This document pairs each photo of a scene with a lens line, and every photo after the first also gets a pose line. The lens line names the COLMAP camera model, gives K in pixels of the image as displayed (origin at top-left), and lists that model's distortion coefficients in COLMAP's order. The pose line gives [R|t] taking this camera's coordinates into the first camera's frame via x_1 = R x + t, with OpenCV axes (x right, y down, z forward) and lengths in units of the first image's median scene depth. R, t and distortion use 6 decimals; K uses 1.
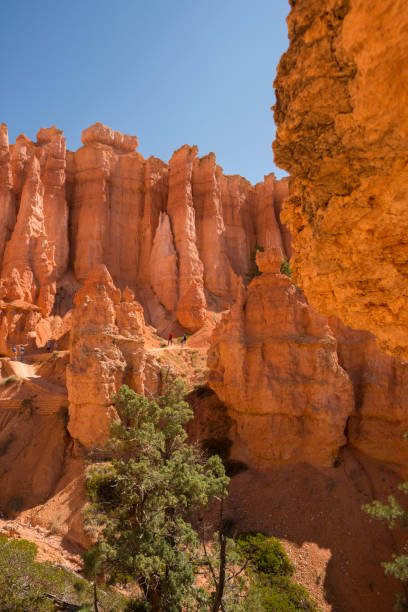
lens RADIAL K [[433.3, 0, 204.0], [0, 433.3, 306.0], [0, 0, 1]] dist [-0.125778, 0.074404]
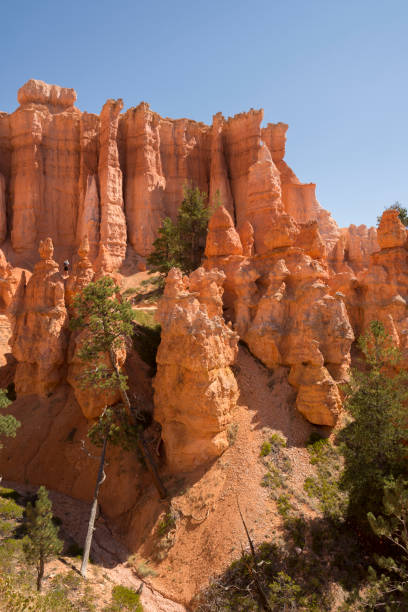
lens RADIAL K [[578.2, 0, 200.7], [0, 578.2, 305.2], [0, 0, 1]] dist [-0.020160, 0.155719]
pose [[0.972990, -0.035536, -0.228095, 0.430436], [0.060049, 0.993027, 0.101444, -0.036549], [0.222899, -0.112401, 0.968340, -0.266924]]
